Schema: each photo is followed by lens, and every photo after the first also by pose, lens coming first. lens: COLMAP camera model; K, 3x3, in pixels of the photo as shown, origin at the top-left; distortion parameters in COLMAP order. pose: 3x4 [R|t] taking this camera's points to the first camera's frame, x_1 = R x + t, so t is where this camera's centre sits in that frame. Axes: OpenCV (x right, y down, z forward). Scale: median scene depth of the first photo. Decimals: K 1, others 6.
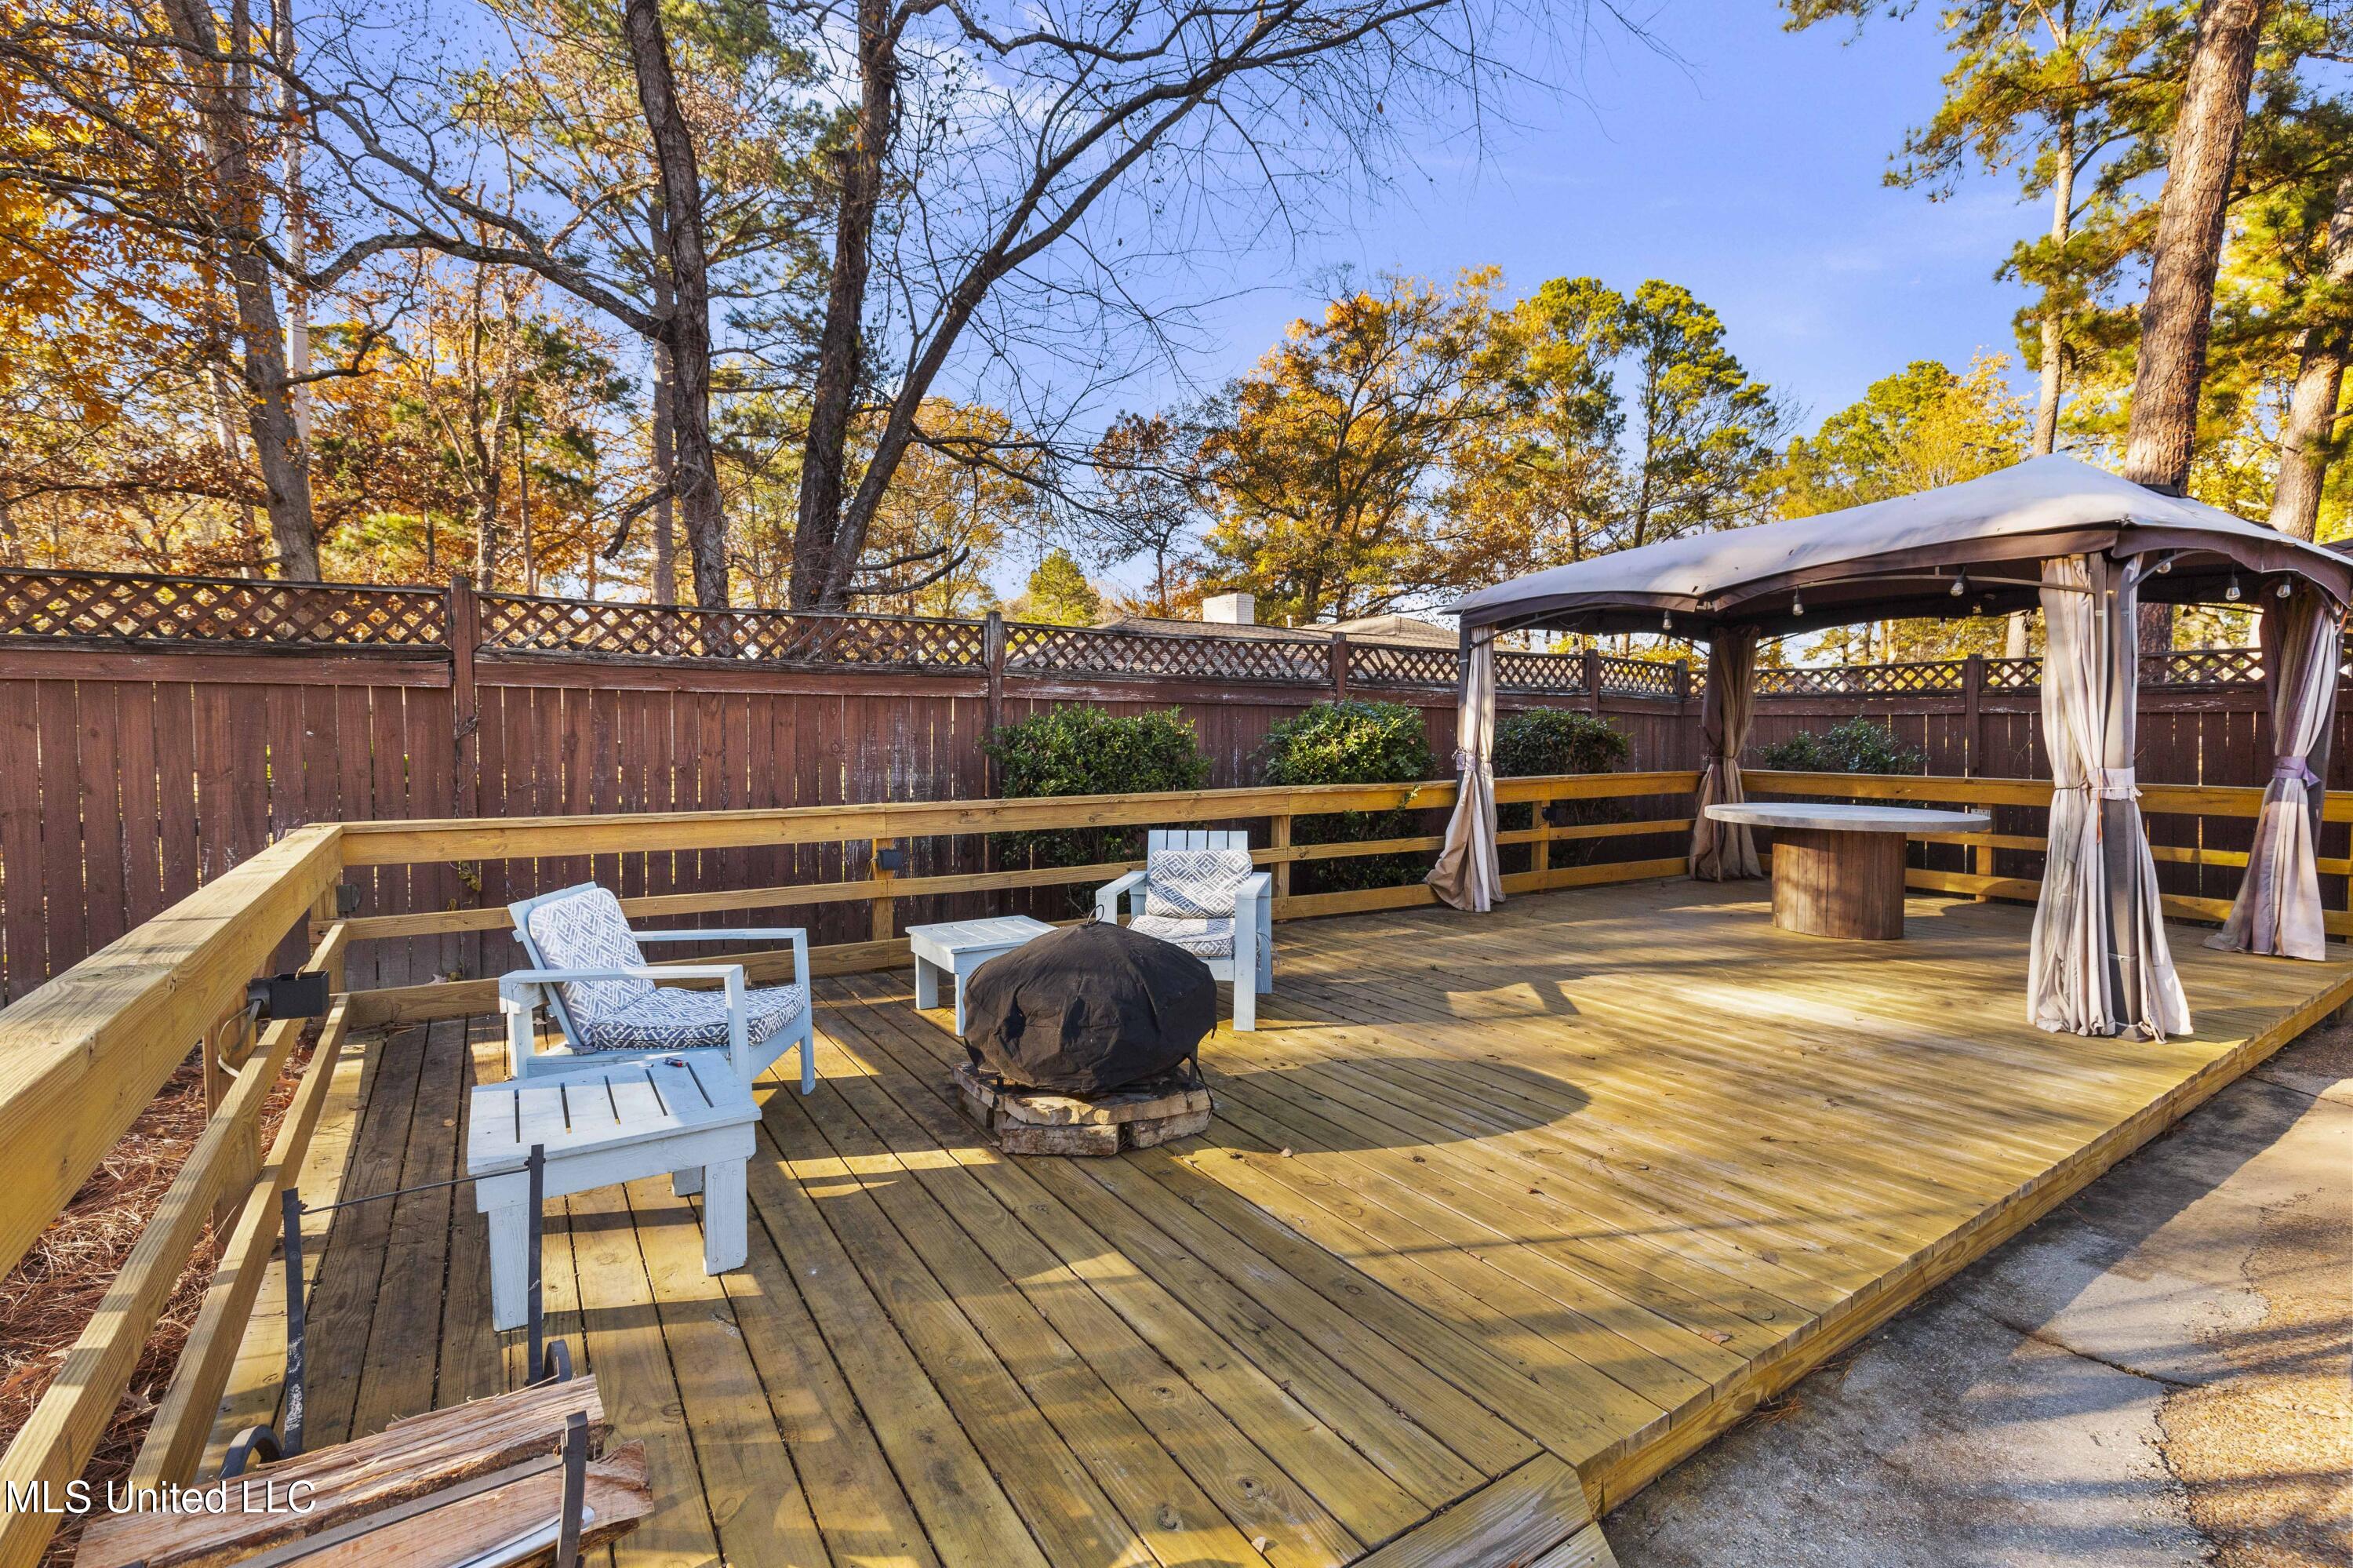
lens RADIAL K [[1058.3, 0, 1163.7], [0, 1058.3, 788.2], [0, 0, 1]] dist [0.003208, 0.000522]
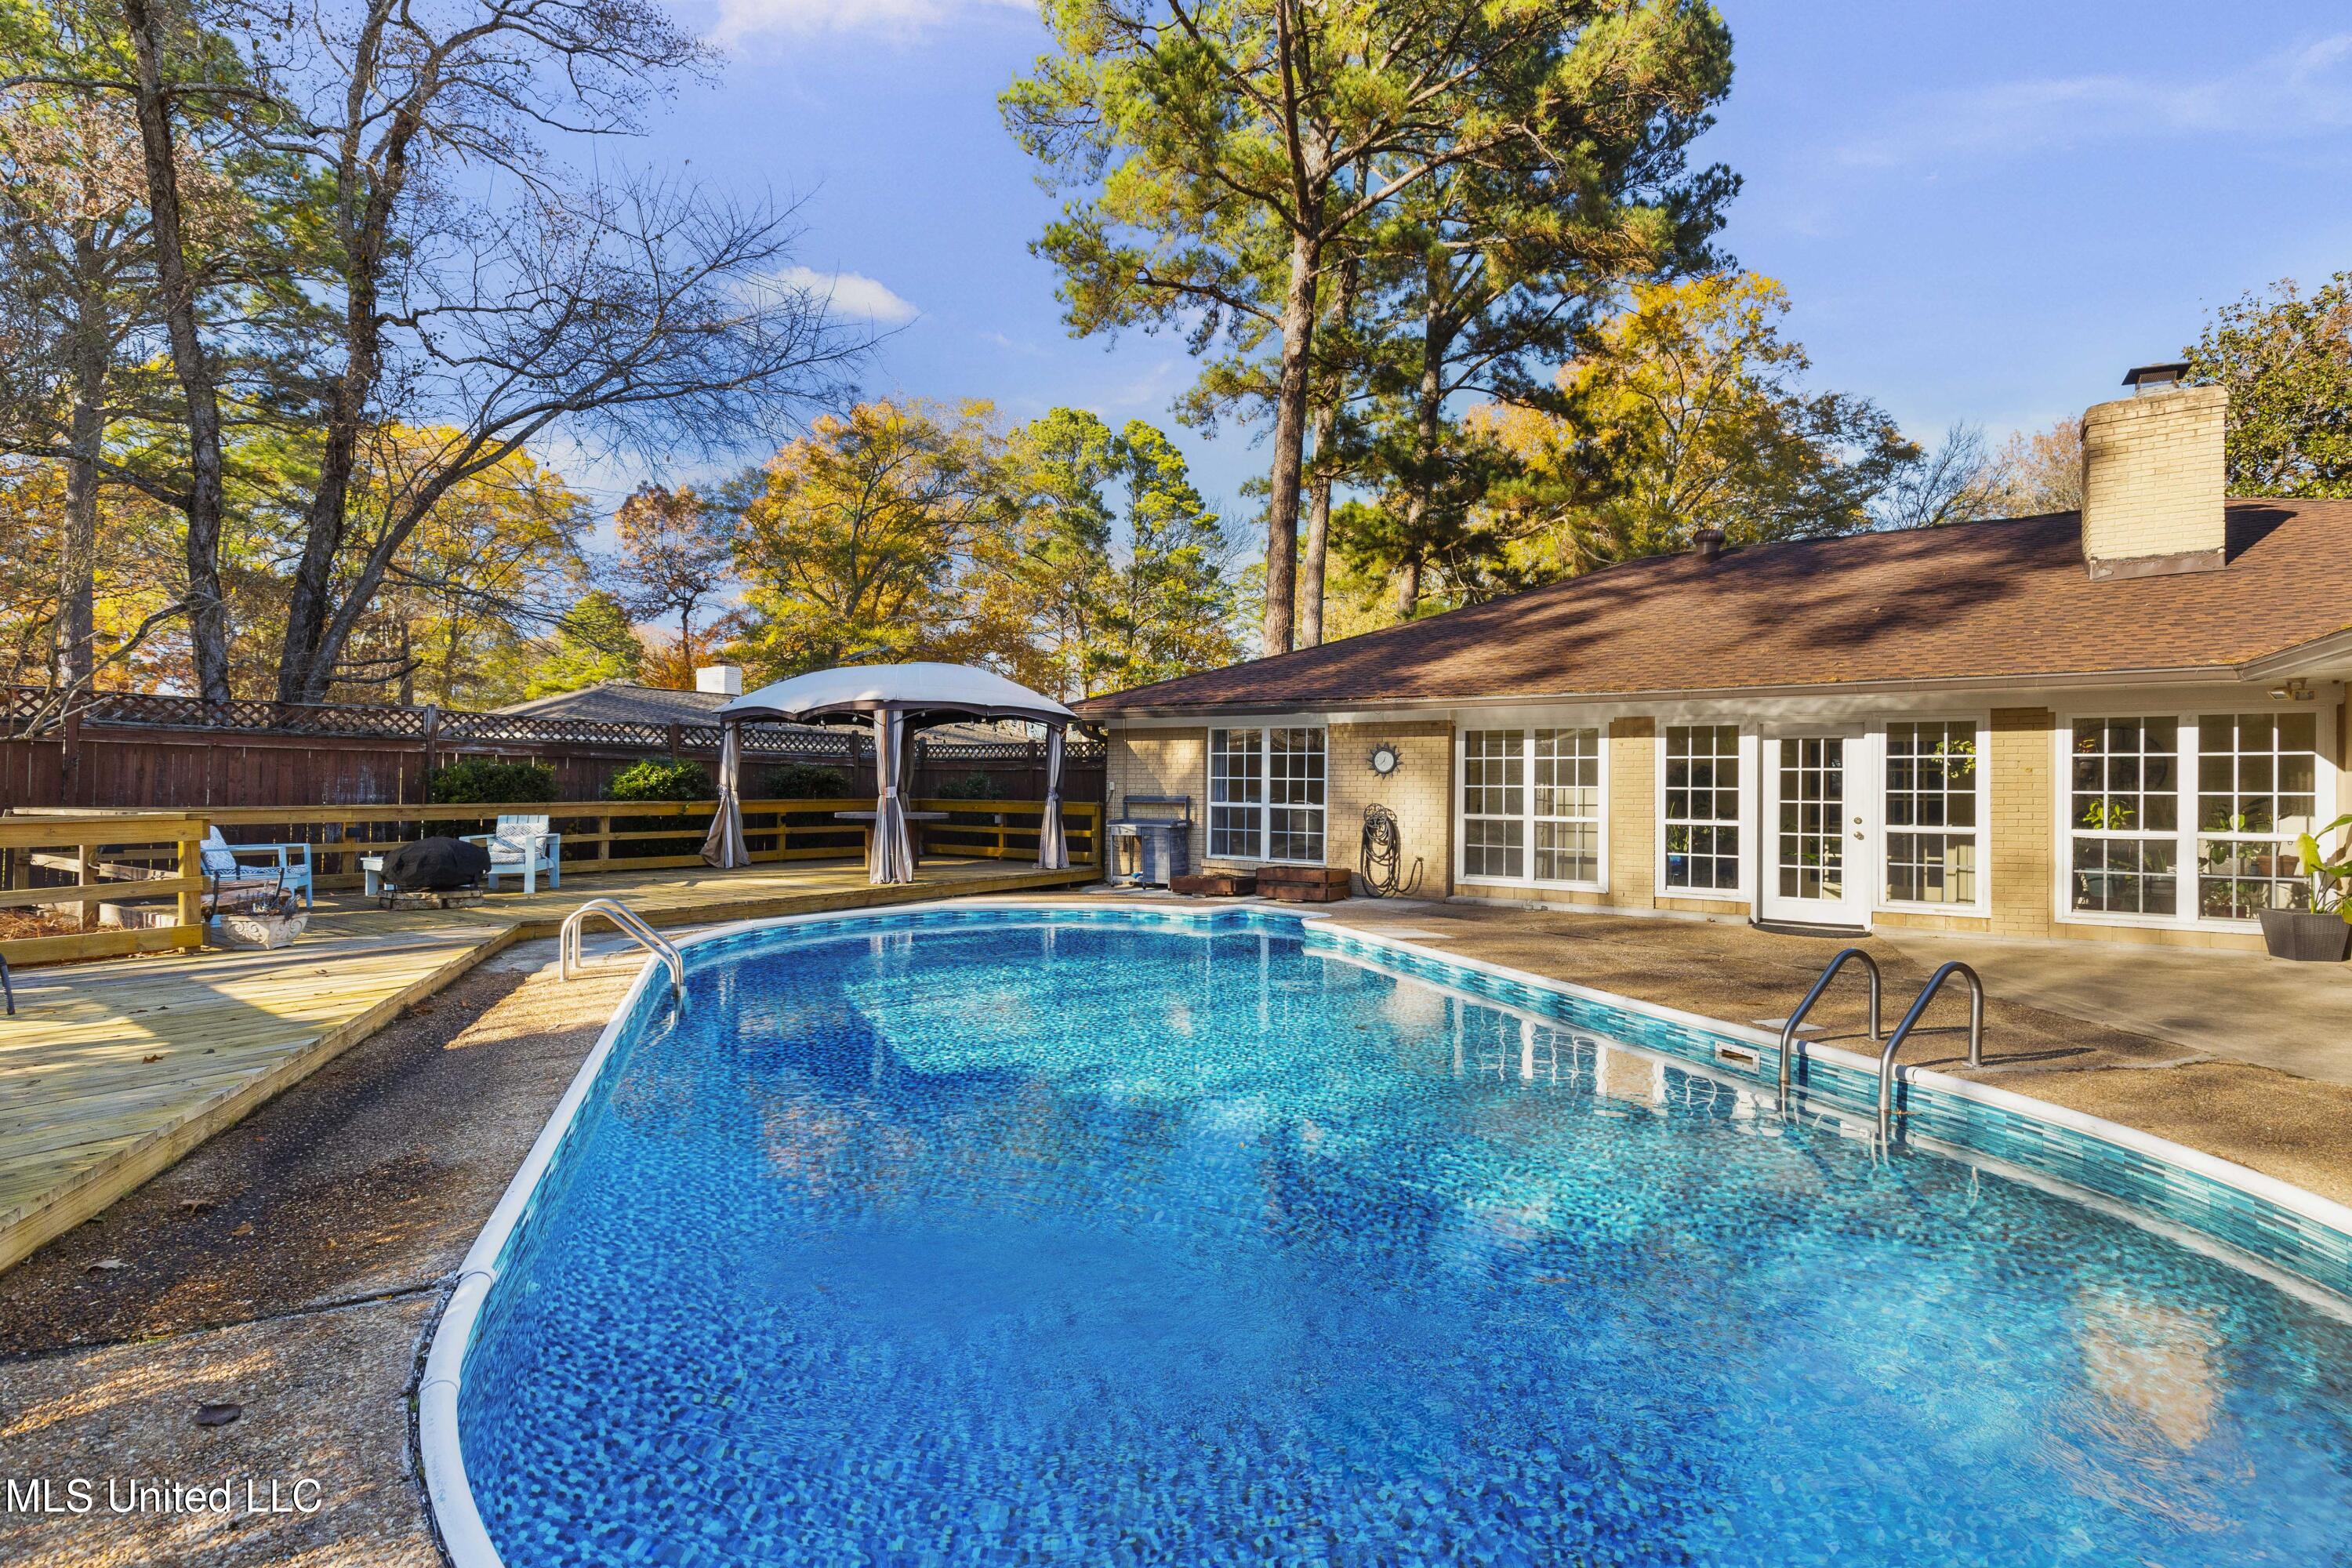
lens RADIAL K [[1057.8, 0, 1163.3], [0, 1057.8, 788.2], [0, 0, 1]] dist [0.003208, 0.000522]
pose [[0.926519, 0.009743, 0.376121, 0.049263], [0.010586, 0.998594, -0.051944, 0.012718], [-0.376099, 0.052108, 0.925113, -0.174693]]
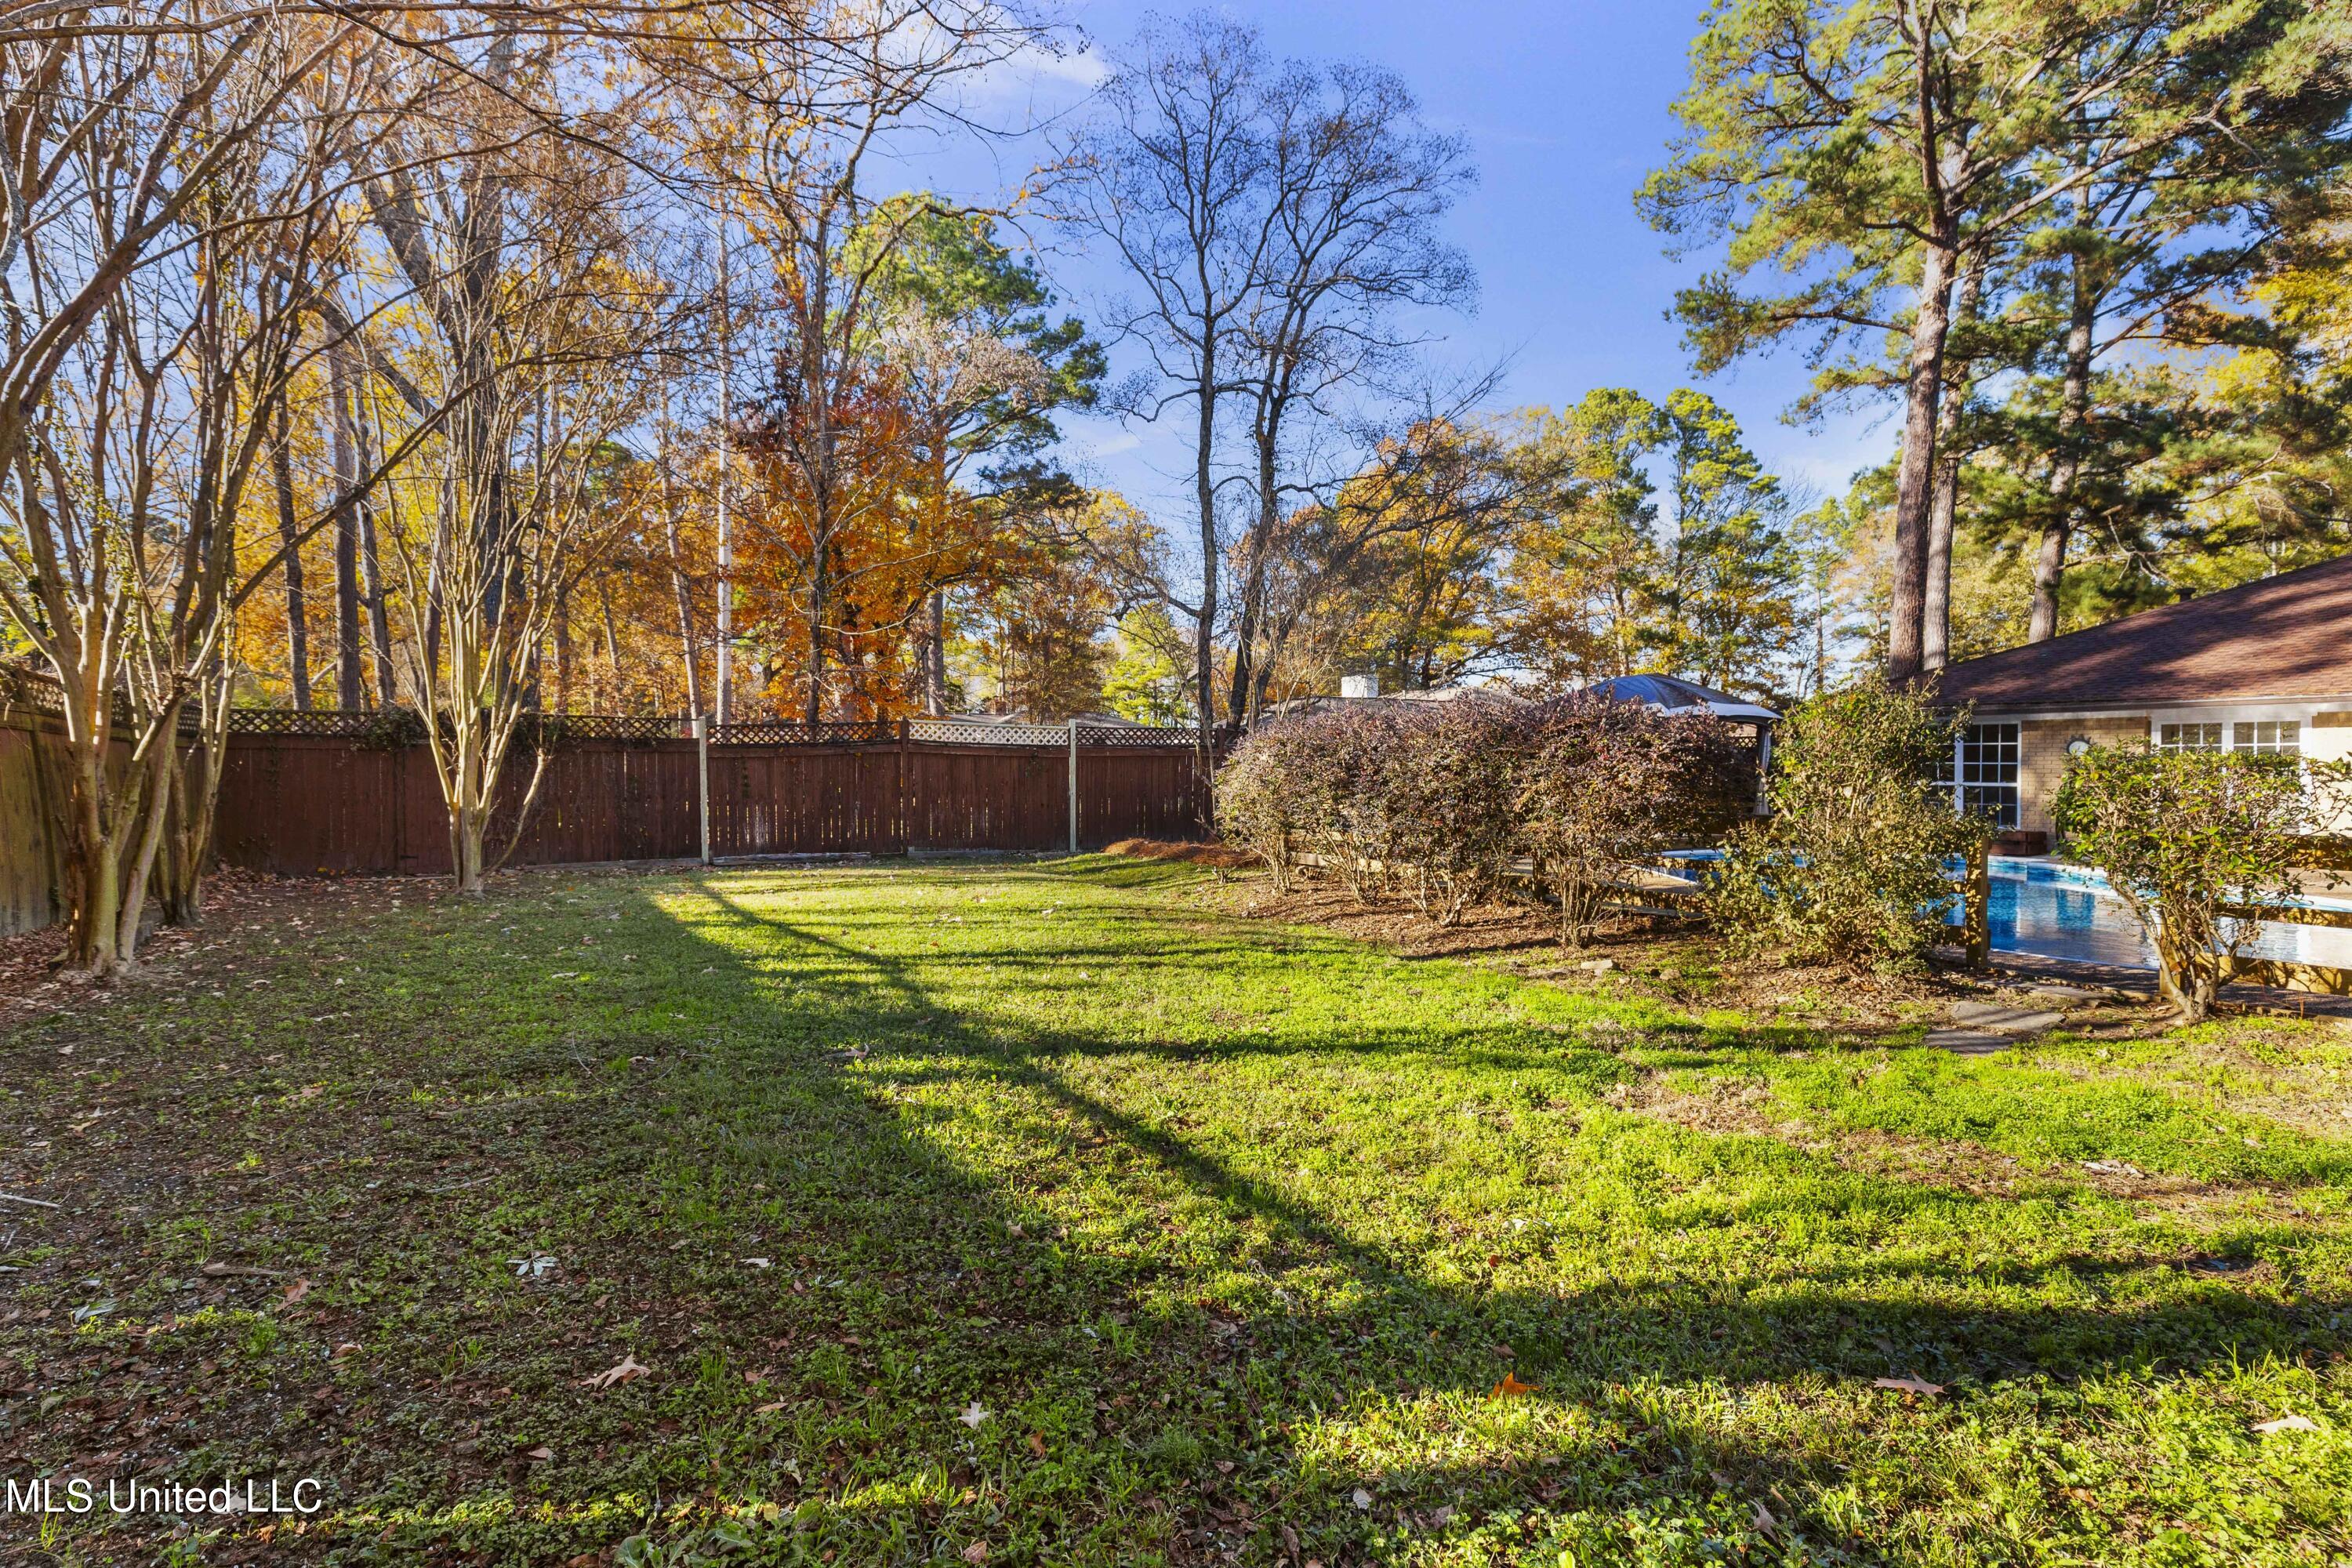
lens RADIAL K [[1074.1, 0, 1168.3], [0, 1074.1, 788.2], [0, 0, 1]] dist [0.004038, 0.000139]
pose [[0.998846, -0.003920, -0.047873, -0.086890], [0.002283, 0.999413, -0.034191, 0.017117], [0.047979, 0.034042, 0.998268, -0.324008]]
